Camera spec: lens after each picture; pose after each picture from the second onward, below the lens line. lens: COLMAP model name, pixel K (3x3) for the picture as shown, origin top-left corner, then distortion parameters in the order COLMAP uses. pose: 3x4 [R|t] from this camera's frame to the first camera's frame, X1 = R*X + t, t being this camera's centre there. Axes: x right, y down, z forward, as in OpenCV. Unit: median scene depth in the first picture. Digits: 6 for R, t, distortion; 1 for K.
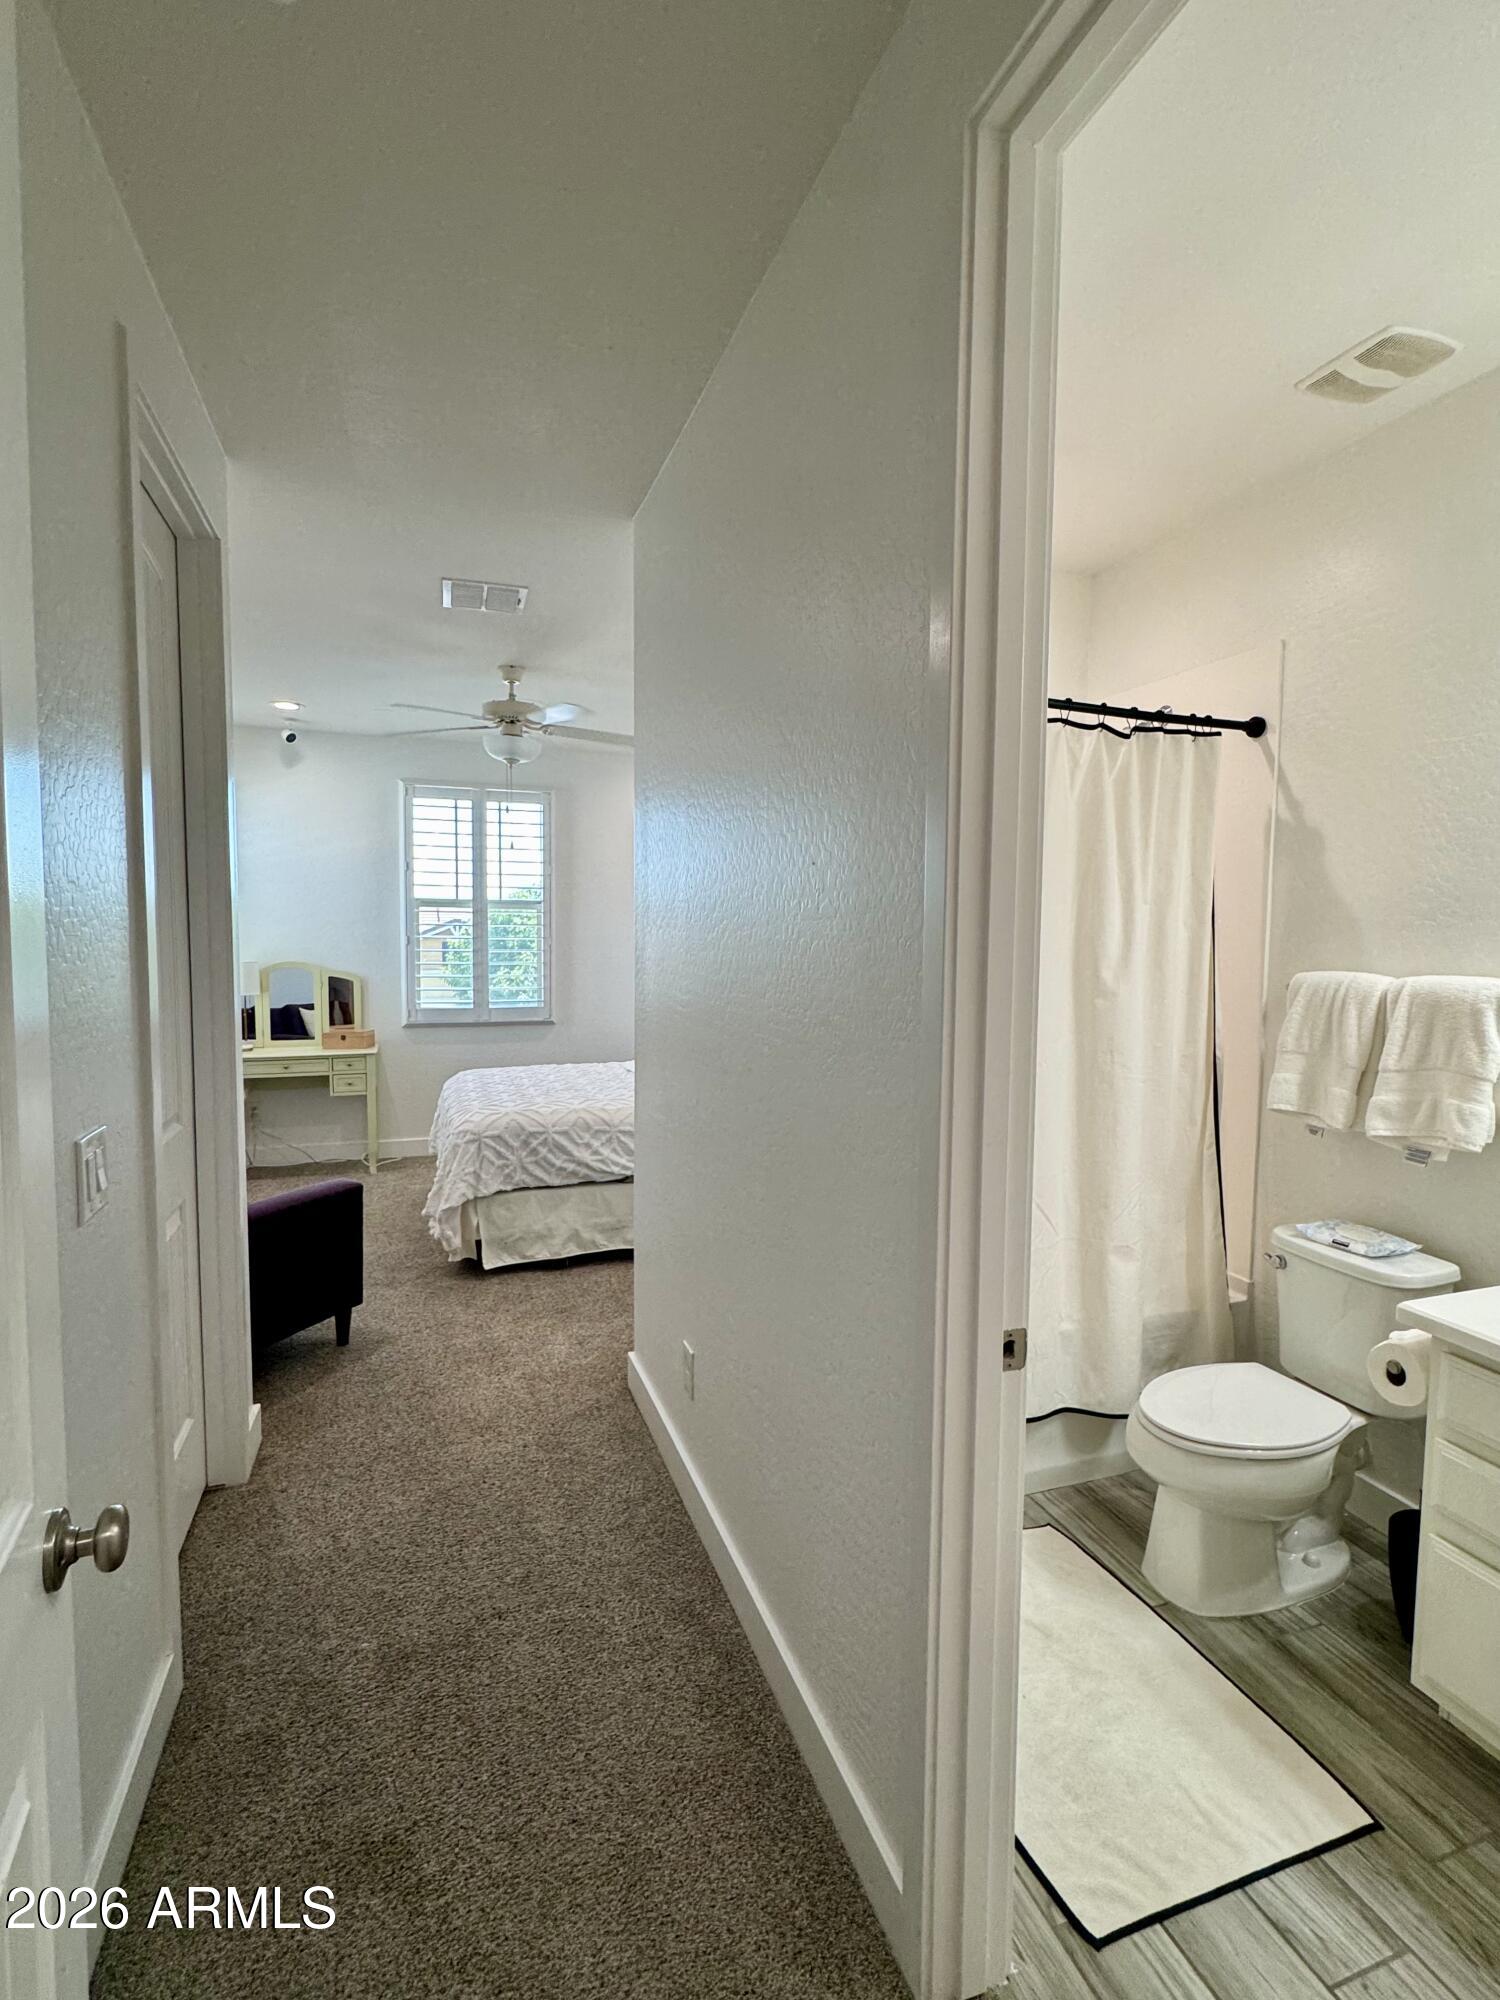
lens RADIAL K [[922.7, 0, 765.9], [0, 922.7, 999.0], [0, 0, 1]] dist [0.000453, -0.001095]
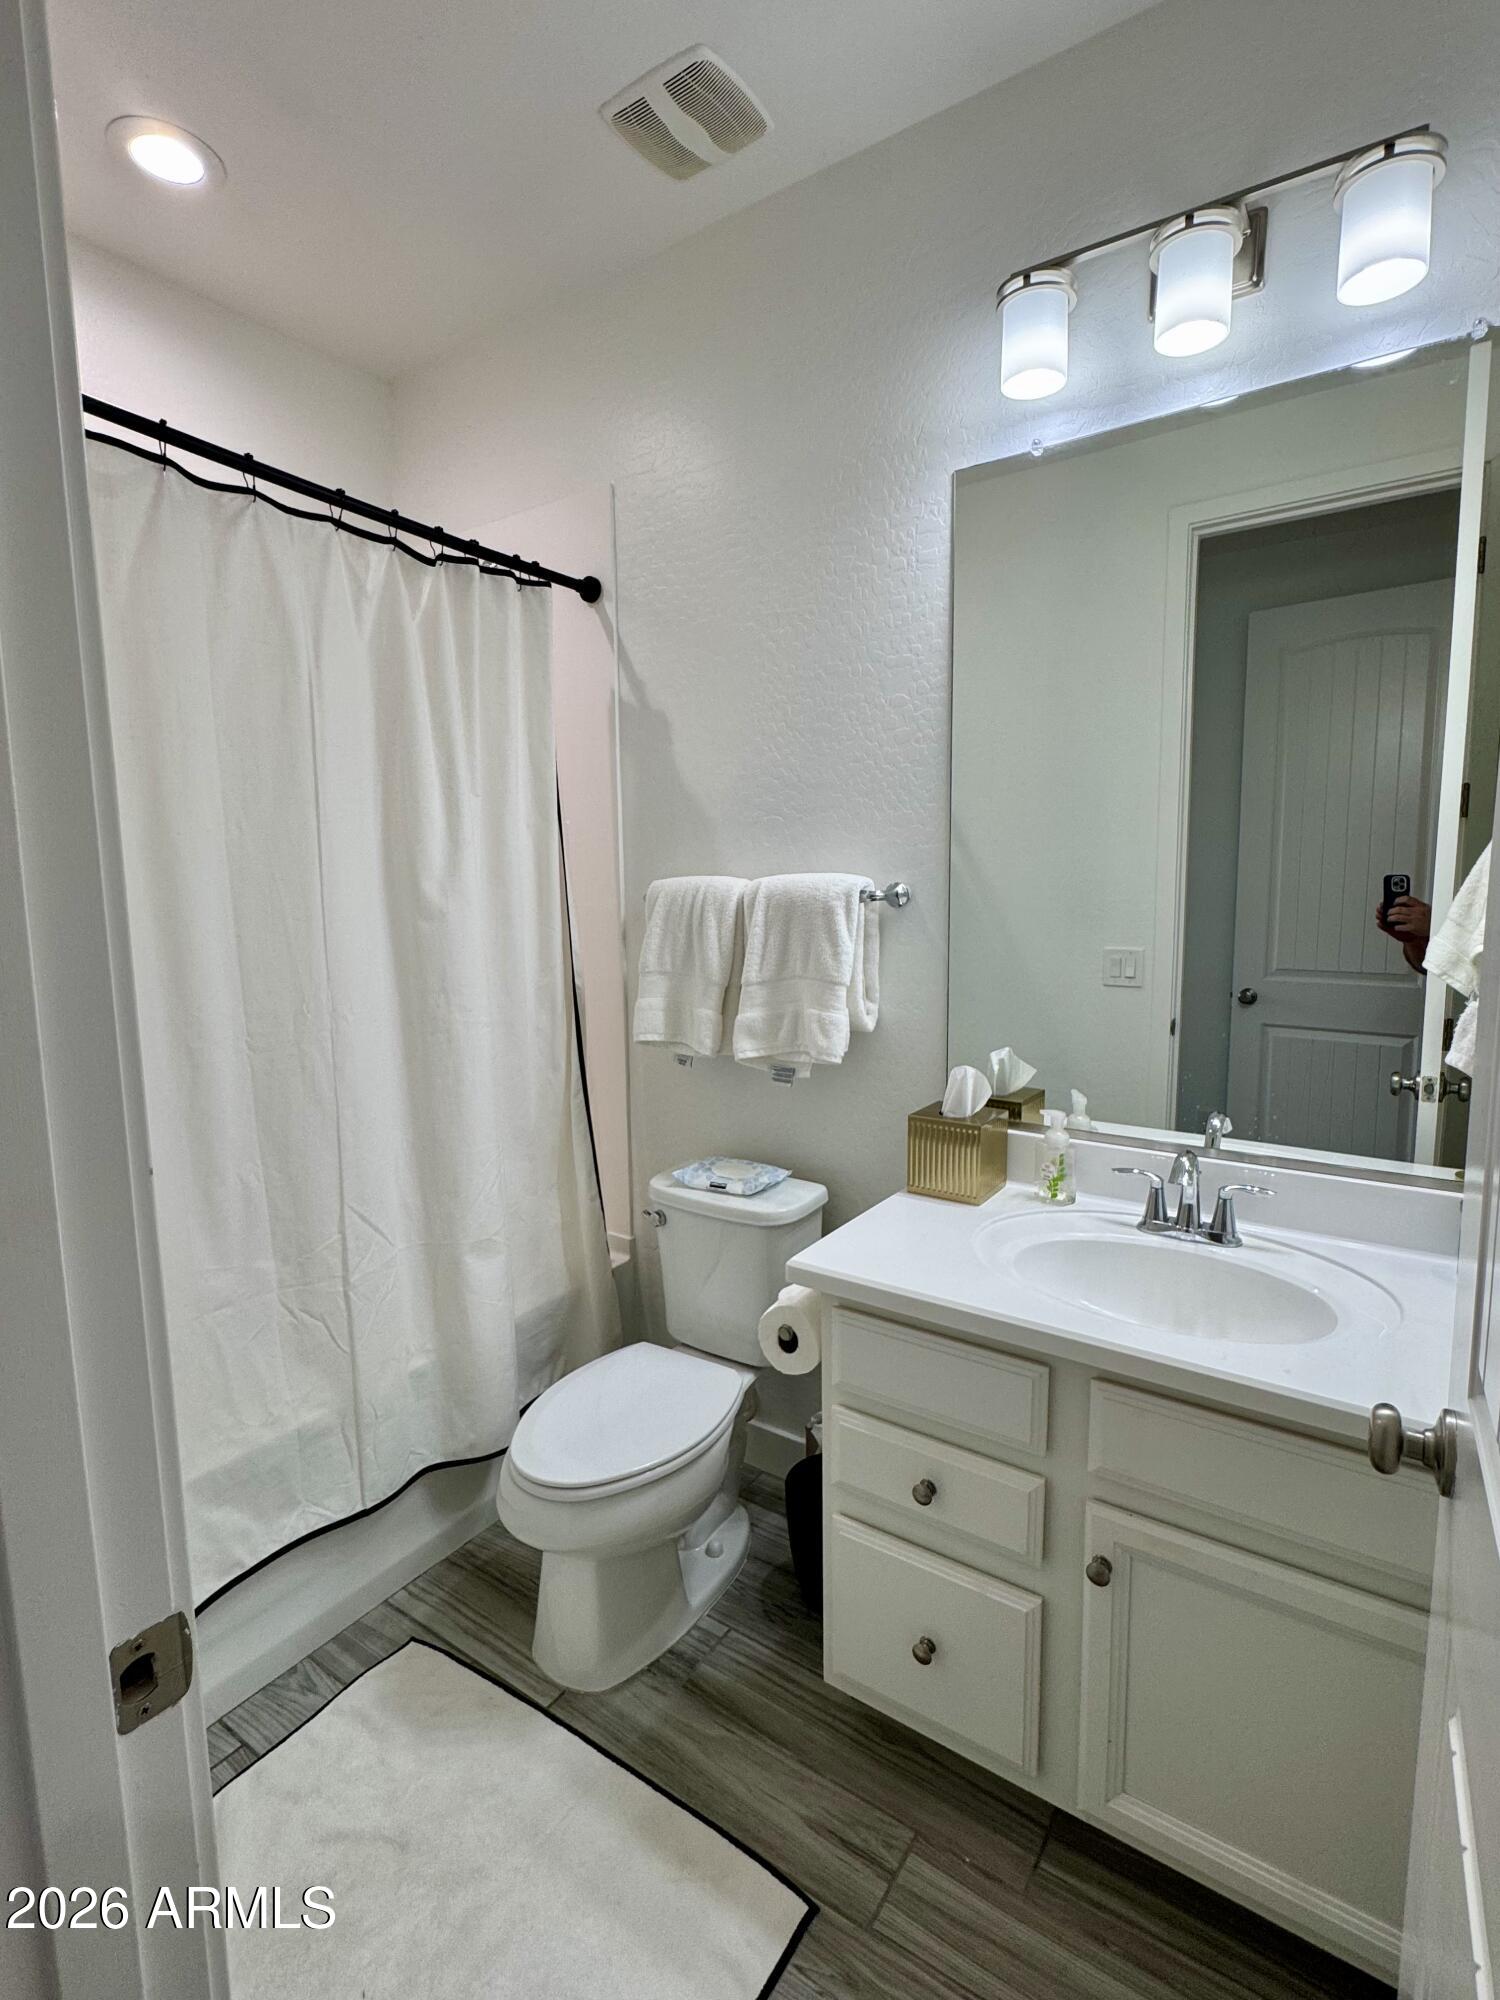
lens RADIAL K [[922.7, 0, 741.1], [0, 922.7, 1007.4], [0, 0, 1]] dist [0.000453, -0.001095]
pose [[0.815828, -0.098361, 0.569868, 0.156678], [0.061323, 0.994587, 0.083878, 0.024723], [-0.575034, -0.033484, 0.817444, 0.274292]]
